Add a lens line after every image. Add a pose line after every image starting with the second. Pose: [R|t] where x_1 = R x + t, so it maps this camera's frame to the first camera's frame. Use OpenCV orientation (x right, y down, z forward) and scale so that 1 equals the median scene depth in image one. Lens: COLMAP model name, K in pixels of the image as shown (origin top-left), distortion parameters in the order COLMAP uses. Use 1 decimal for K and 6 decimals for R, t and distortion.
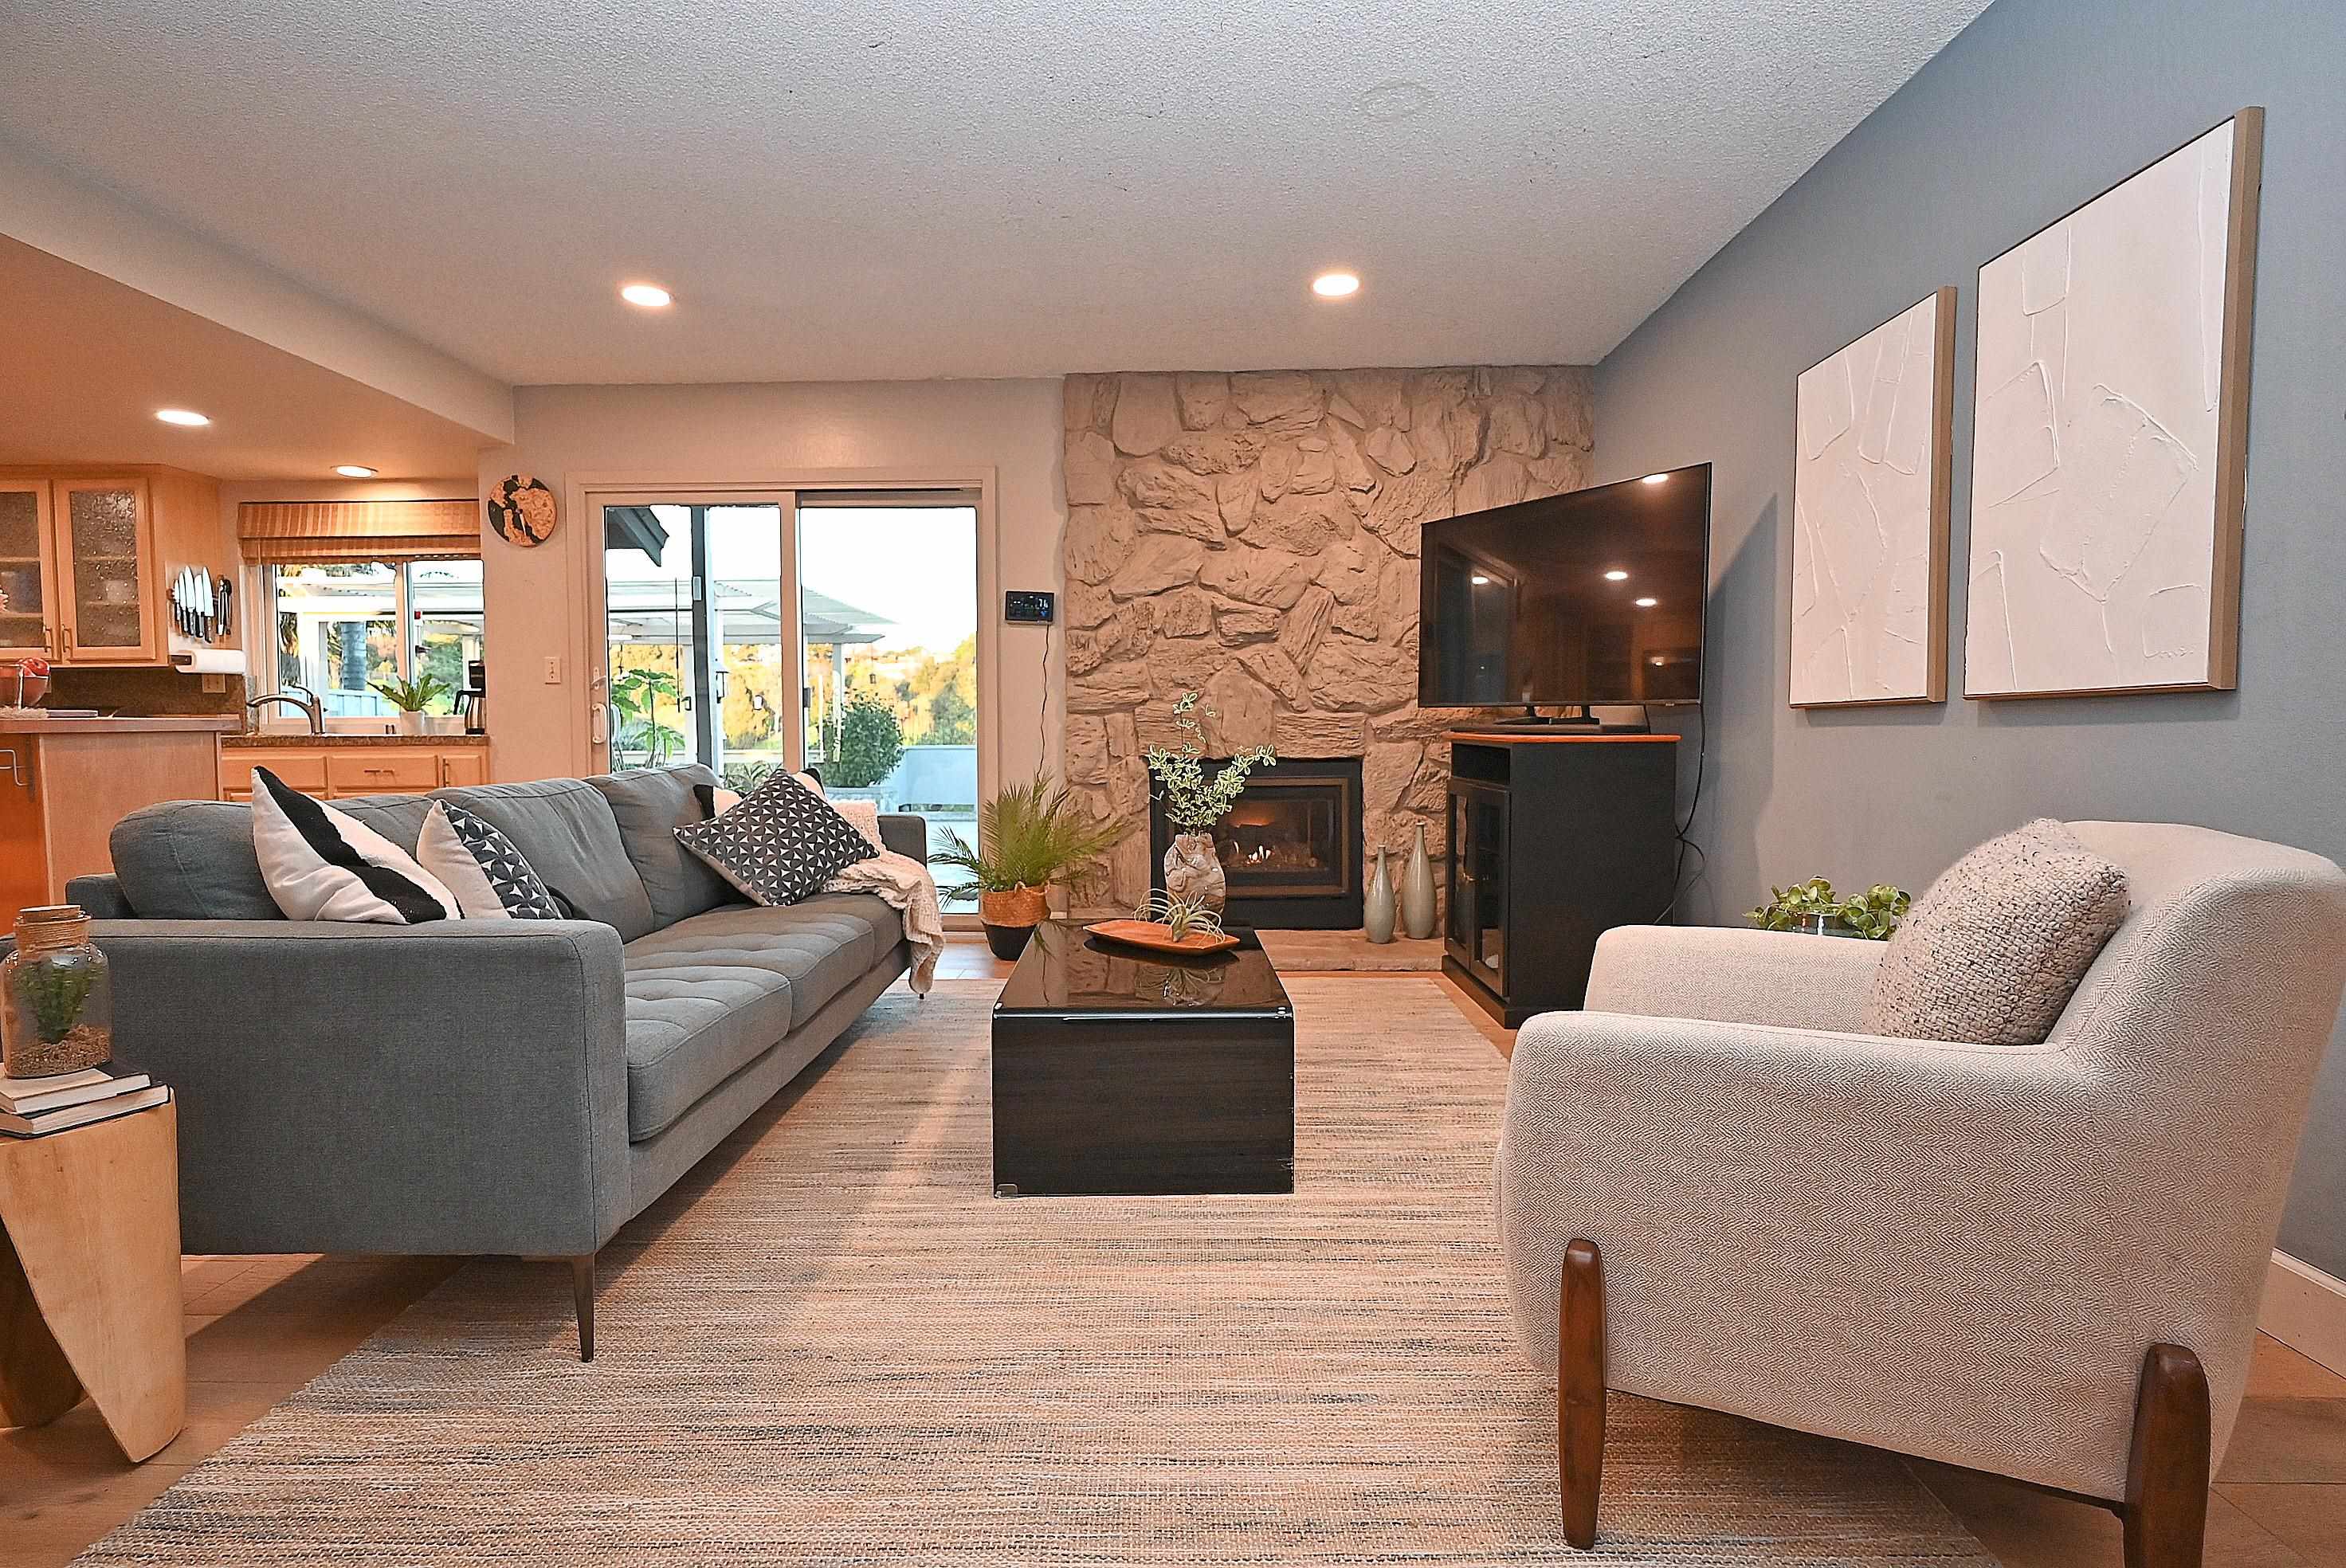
lens RADIAL K [[1160.0, 0, 1173.0], [0, 1160.0, 784.0], [0, 0, 1]] dist [-0.001182, 0.001966]
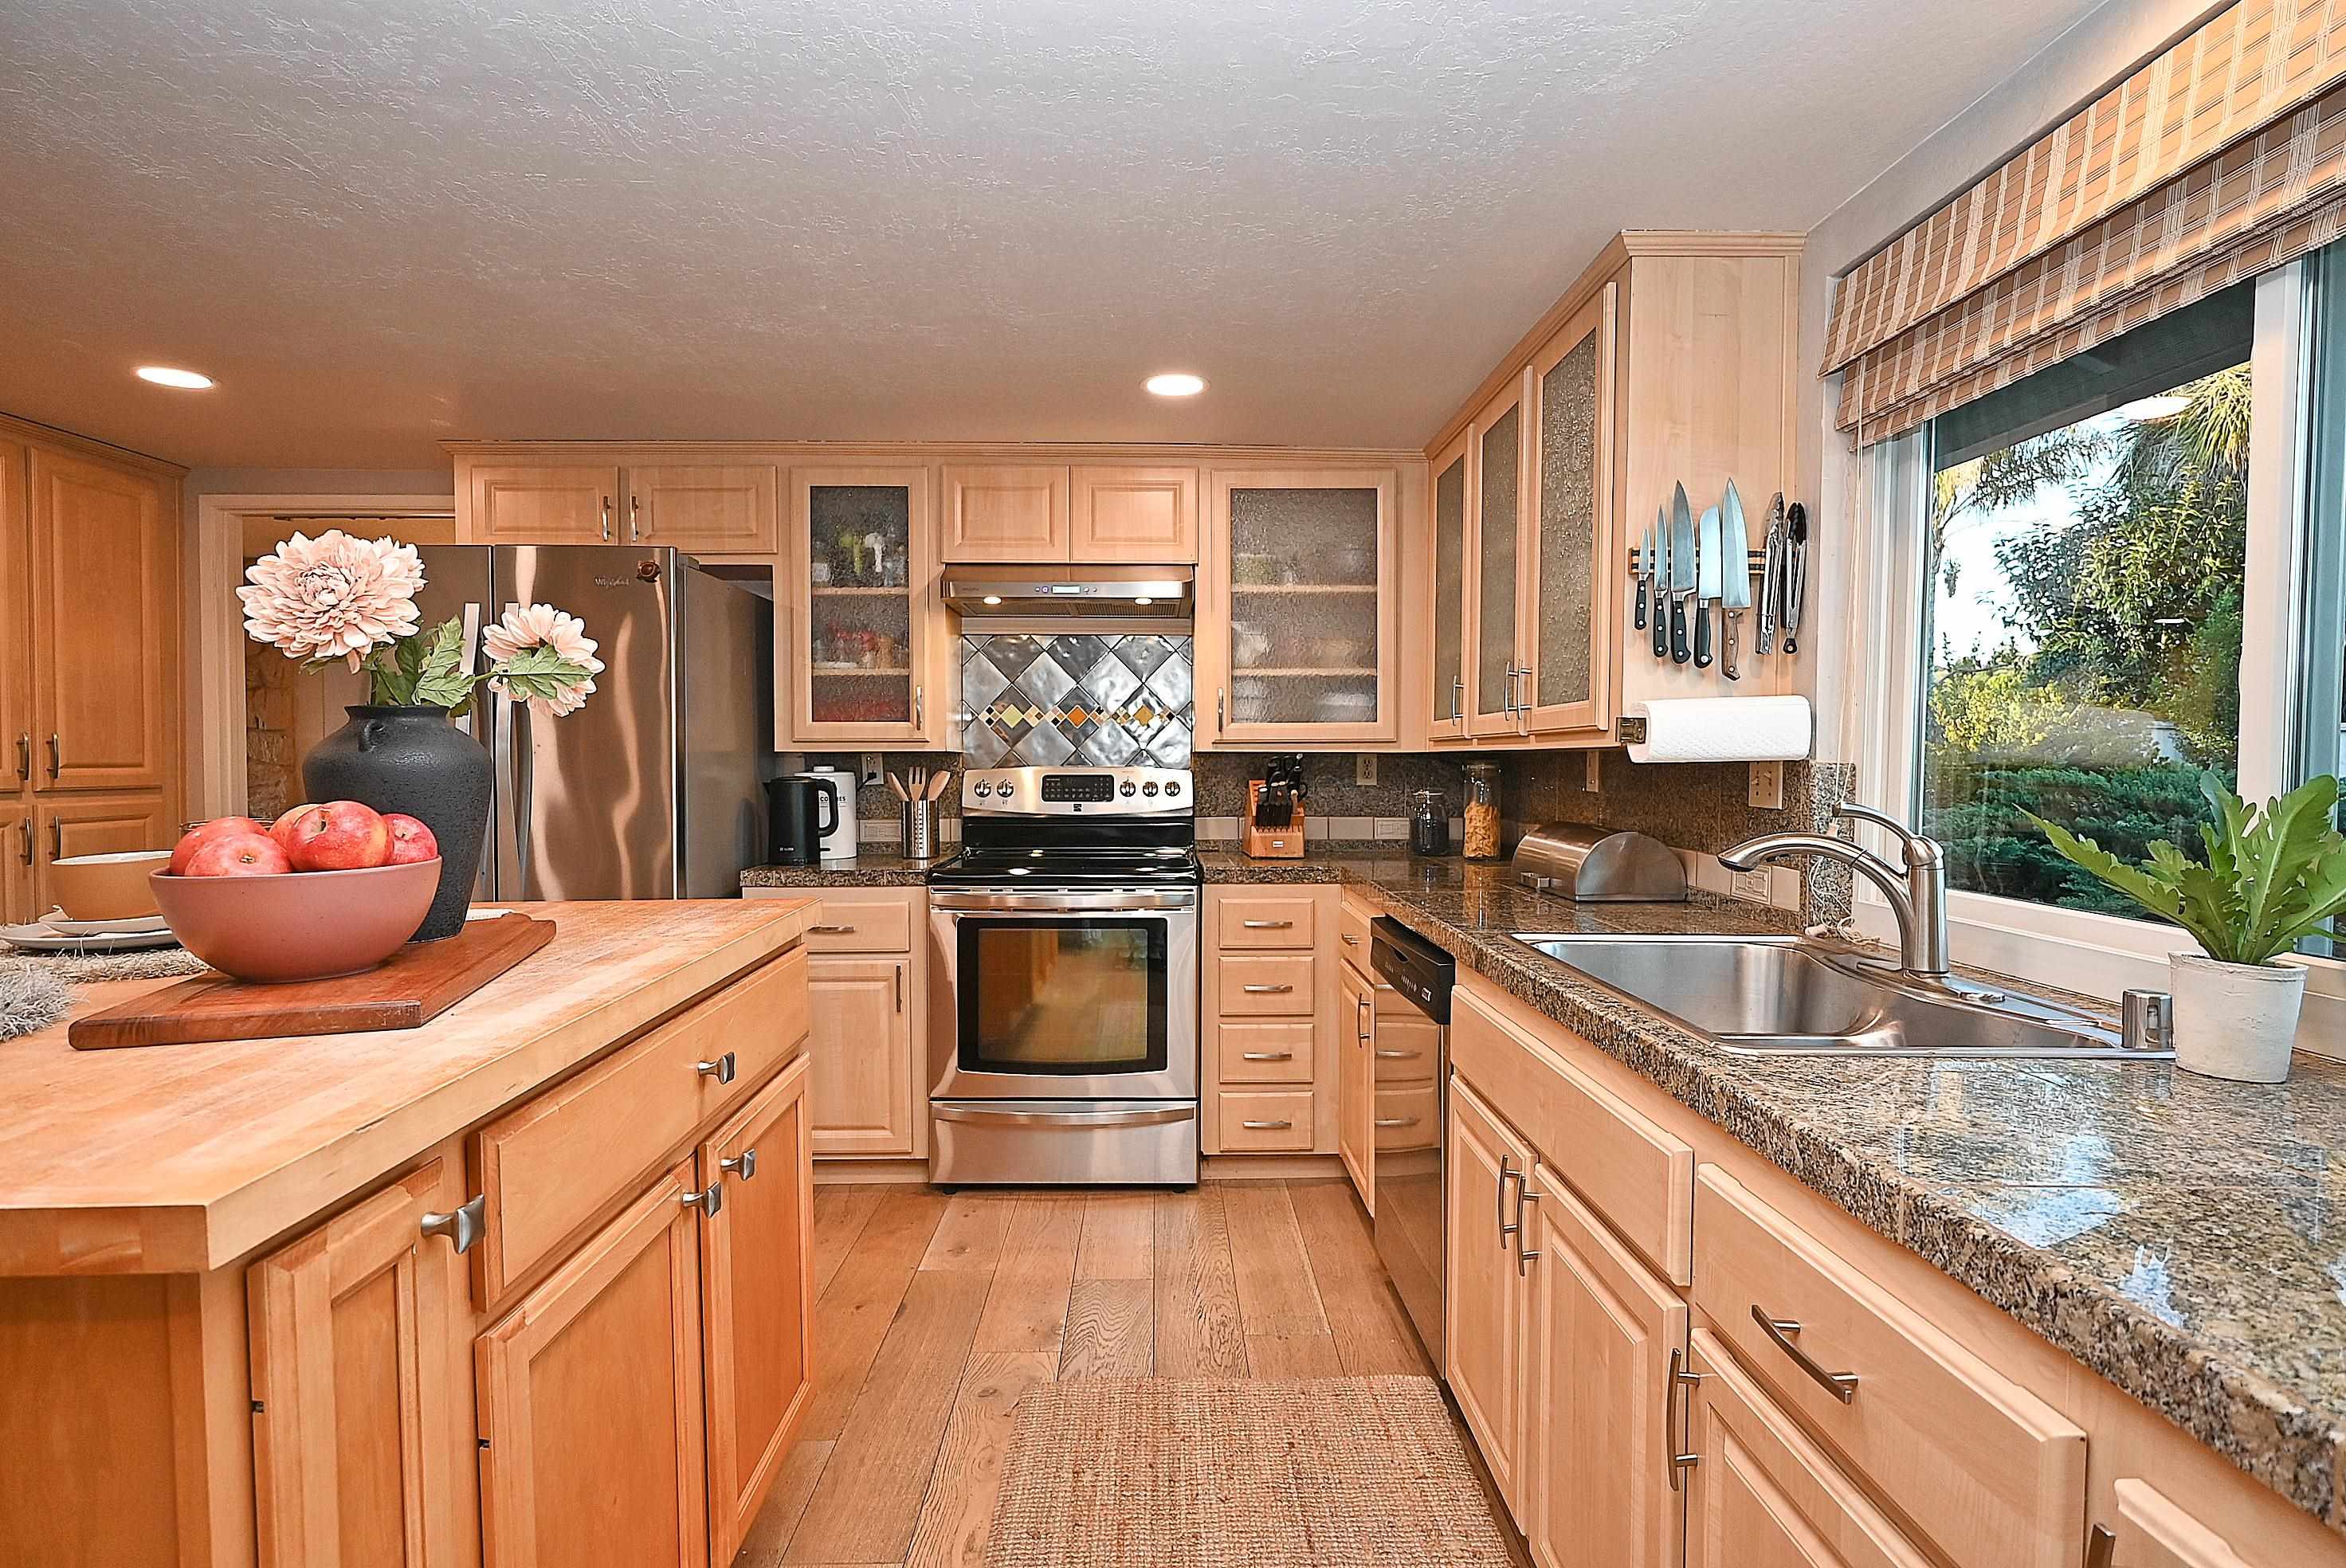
lens RADIAL K [[1160.0, 0, 1173.0], [0, 1160.0, 784.0], [0, 0, 1]] dist [-0.001182, 0.001966]
pose [[0.040974, 0.030426, -0.998697, -0.476512], [-0.051660, 0.998264, 0.028293, -0.091689], [0.997824, 0.050433, 0.042475, 0.829962]]
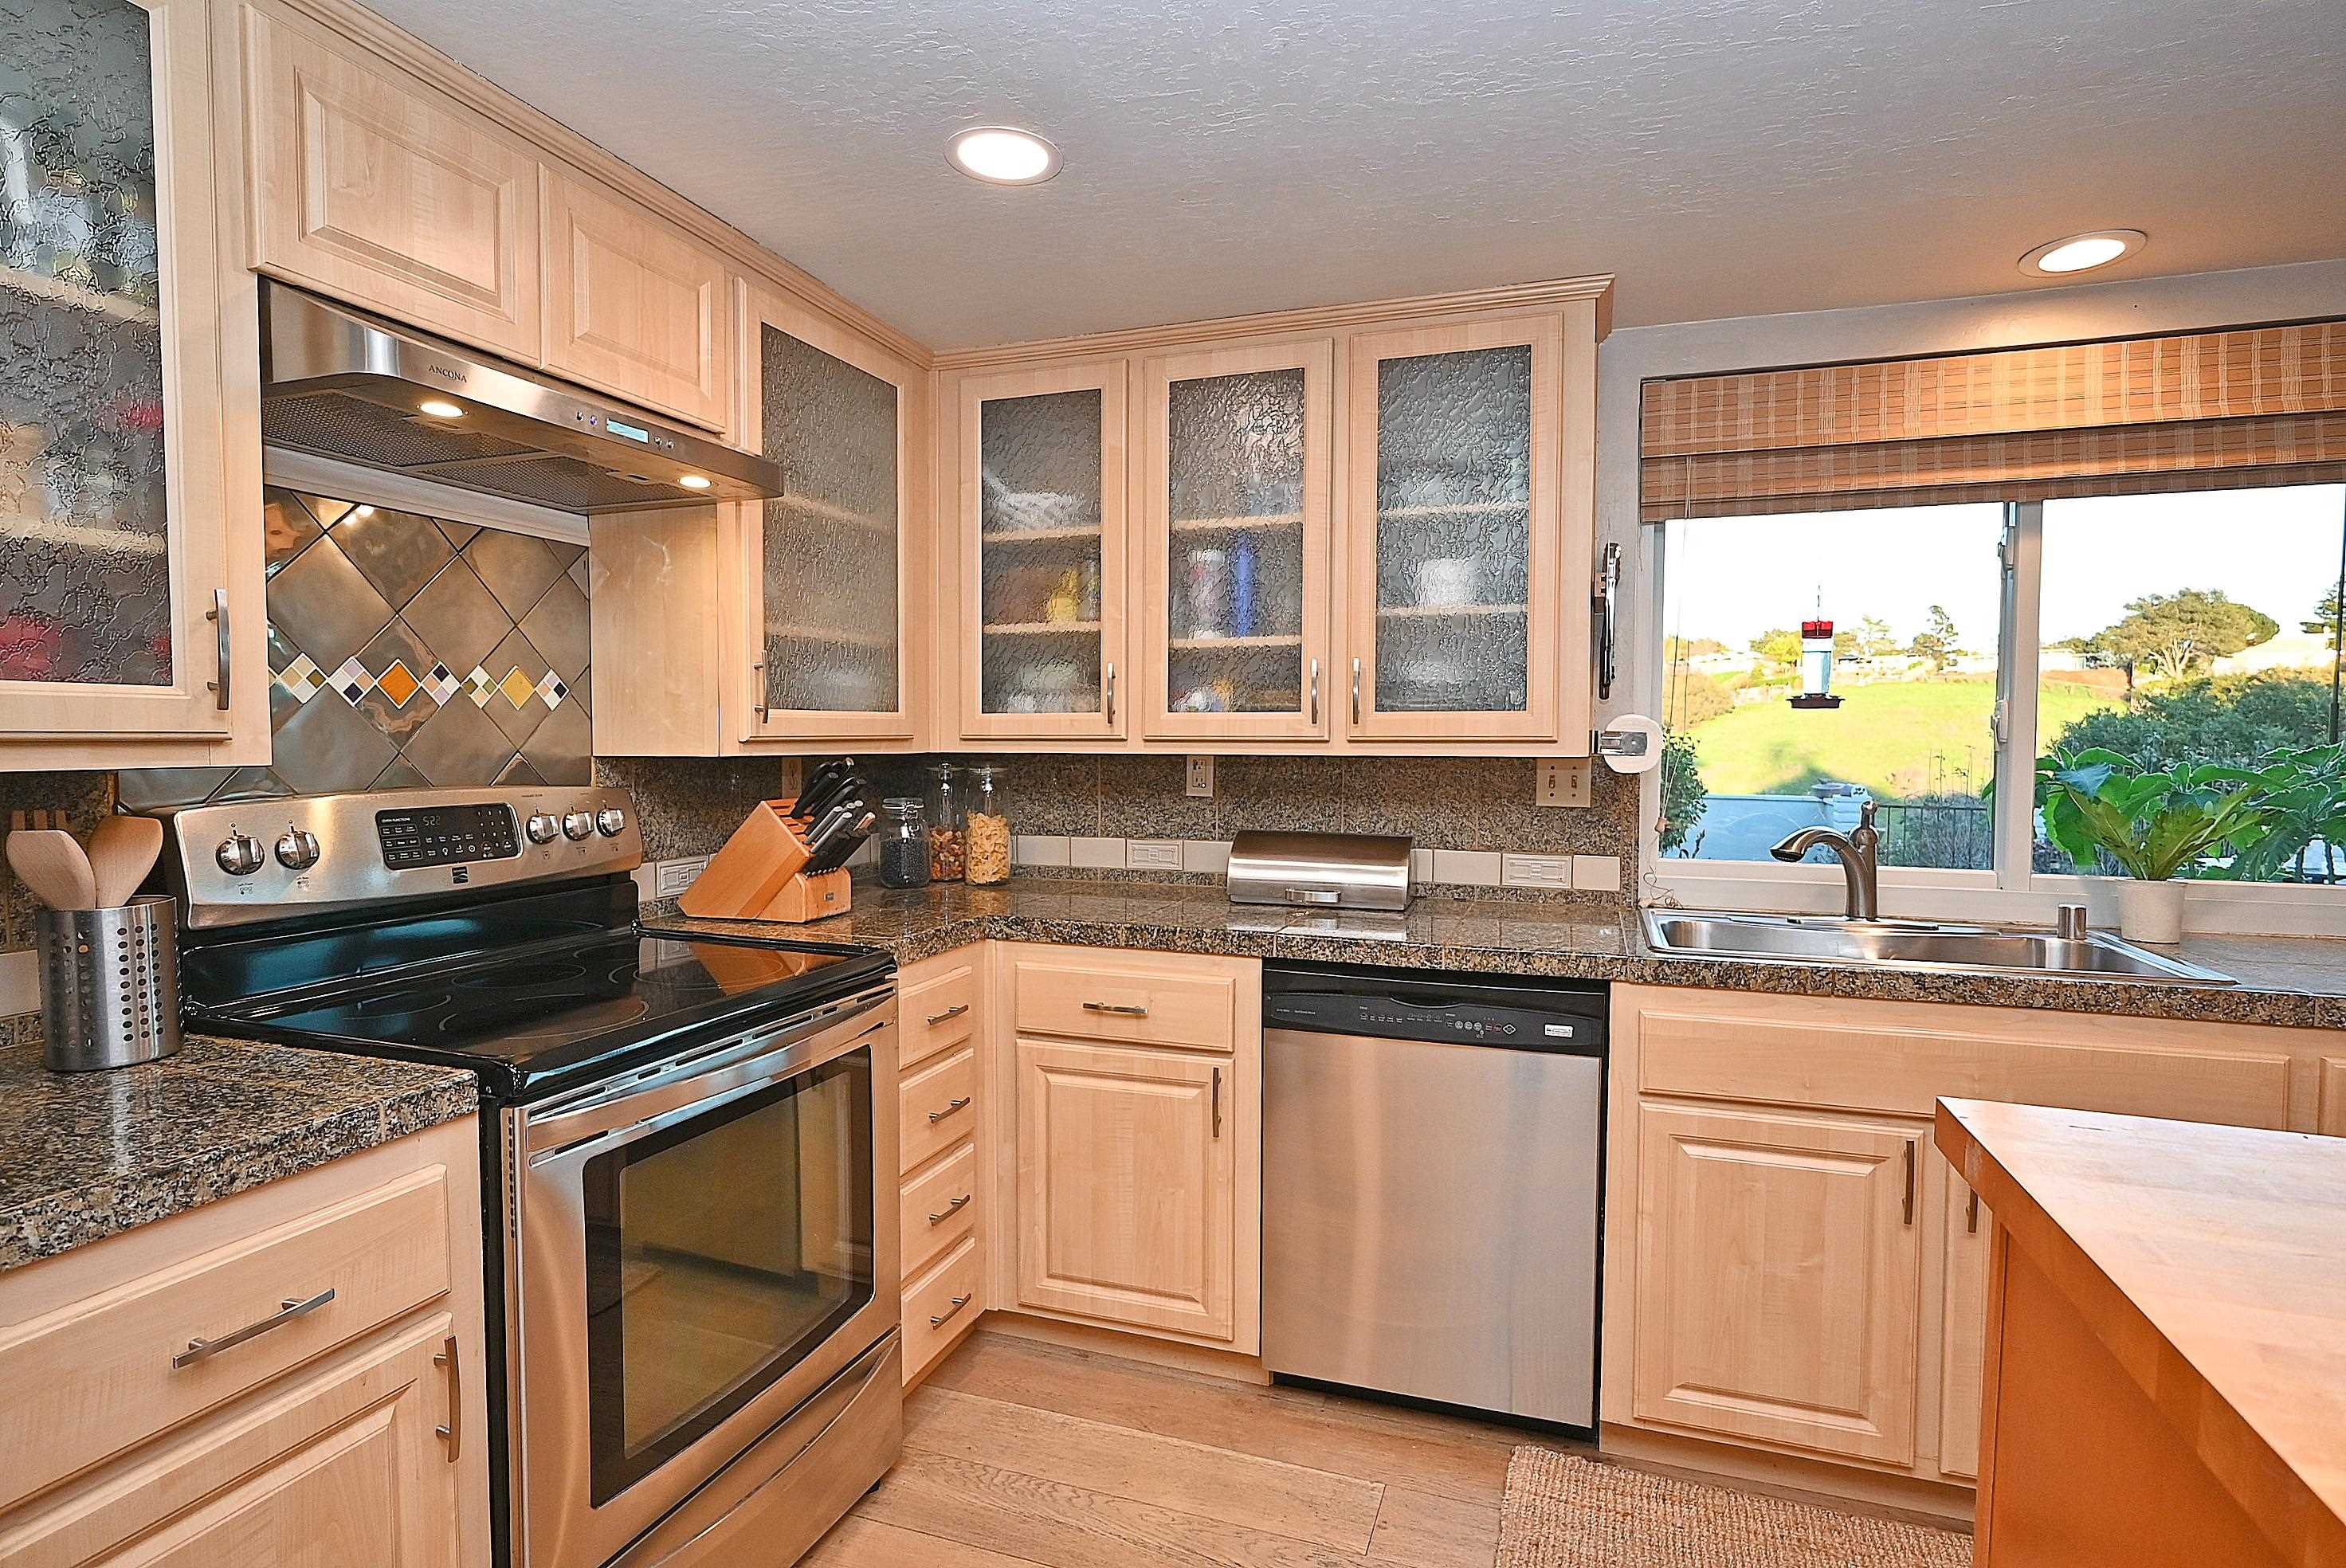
lens RADIAL K [[1182.7, 0, 1173.0], [0, 1182.7, 784.0], [0, 0, 1]] dist [-0.001689, 0.000537]
pose [[0.949135, 0.025963, -0.313796, -0.871099], [-0.028625, 0.999583, -0.003879, -0.085773], [0.313564, 0.012665, 0.949483, 0.543994]]
